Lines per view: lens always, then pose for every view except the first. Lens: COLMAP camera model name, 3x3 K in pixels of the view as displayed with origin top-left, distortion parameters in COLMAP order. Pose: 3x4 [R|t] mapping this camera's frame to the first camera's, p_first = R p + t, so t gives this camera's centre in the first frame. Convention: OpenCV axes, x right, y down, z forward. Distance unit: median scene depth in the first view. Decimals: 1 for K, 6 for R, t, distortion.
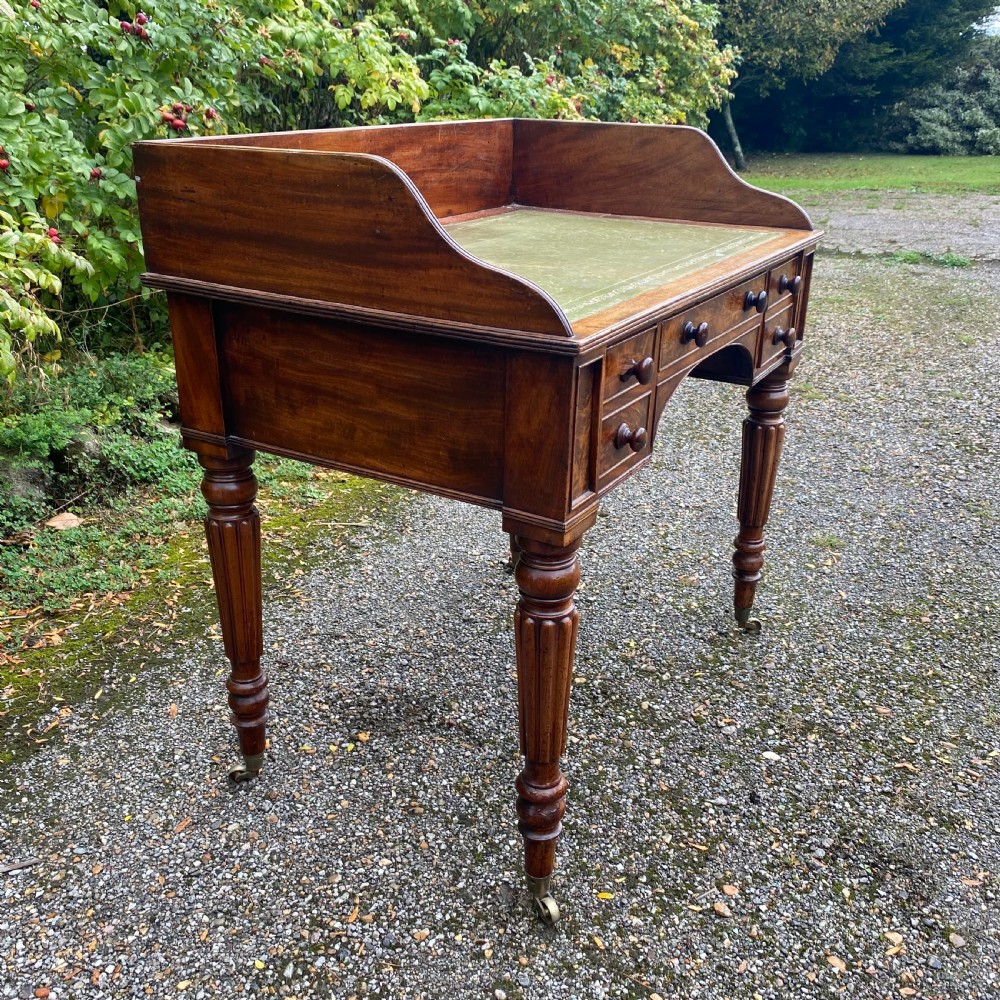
lens RADIAL K [[1023.9, 0, 493.9], [0, 1023.9, 495.4], [0, 0, 1]] dist [-0.003003, 0.000000]
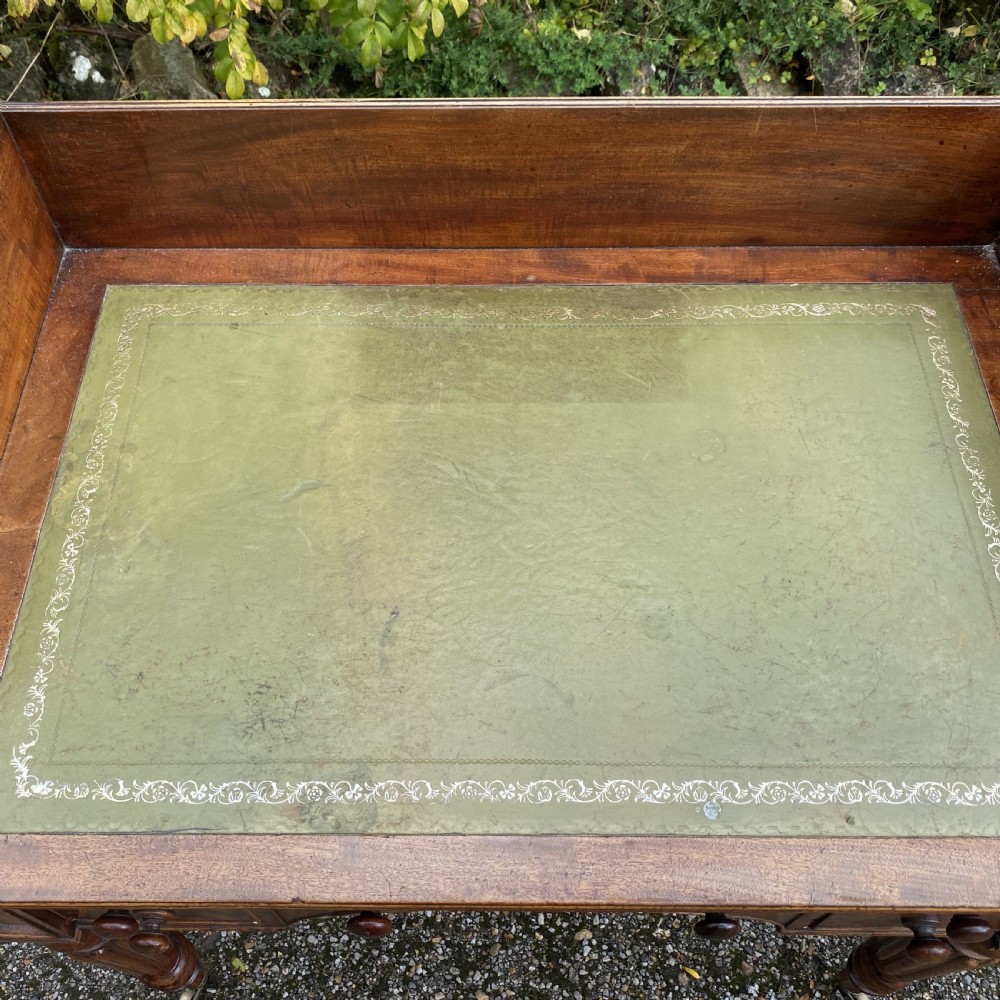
lens RADIAL K [[1023.9, 0, 483.5], [0, 1023.9, 503.1], [0, 0, 1]] dist [-0.003003, 0.000000]
pose [[0.503645, 0.721006, -0.475912, 0.287623], [-0.314988, 0.666216, 0.675973, -0.606547], [0.804441, -0.190544, 0.562644, 0.670925]]
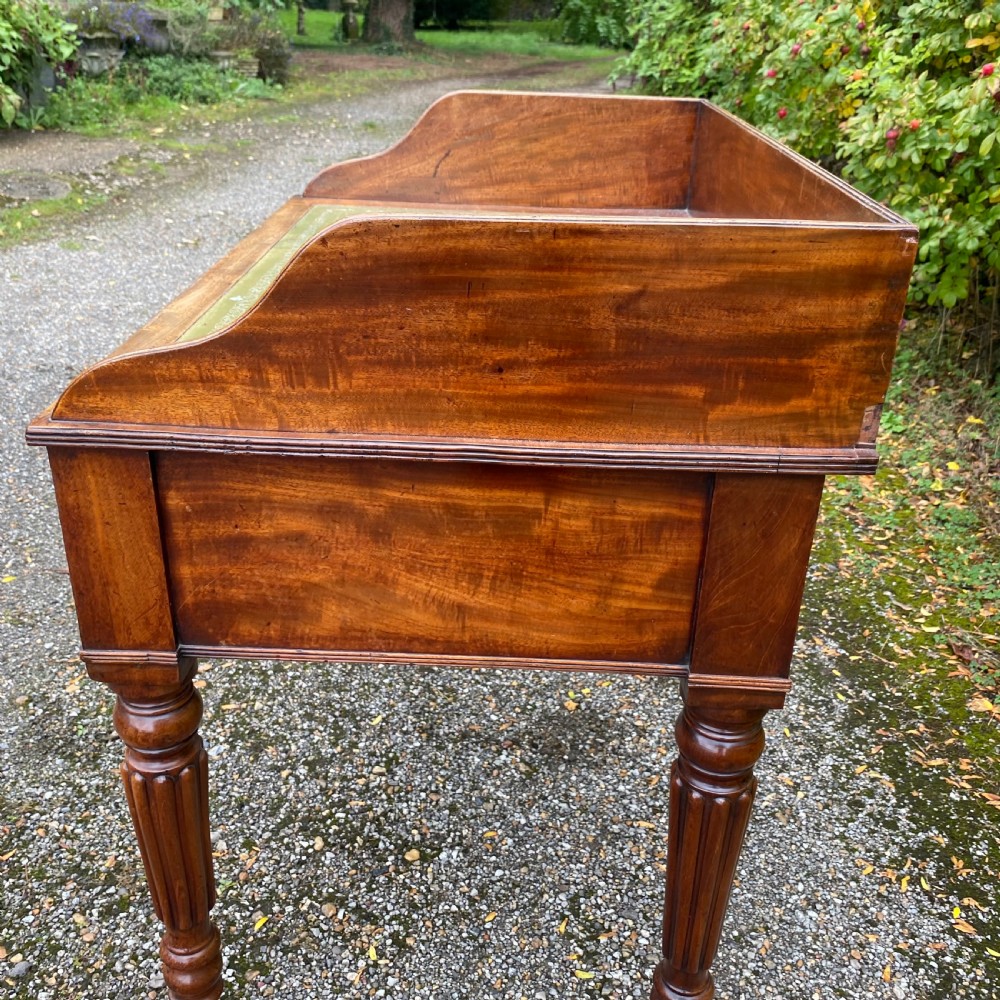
lens RADIAL K [[1023.9, 0, 478.1], [0, 1023.9, 491.1], [0, 0, 1]] dist [-0.003003, 0.000000]
pose [[-0.884934, 0.171466, -0.433002, 0.398349], [-0.212417, 0.678807, 0.702923, -0.671599], [0.414452, 0.714017, -0.564277, 1.546889]]
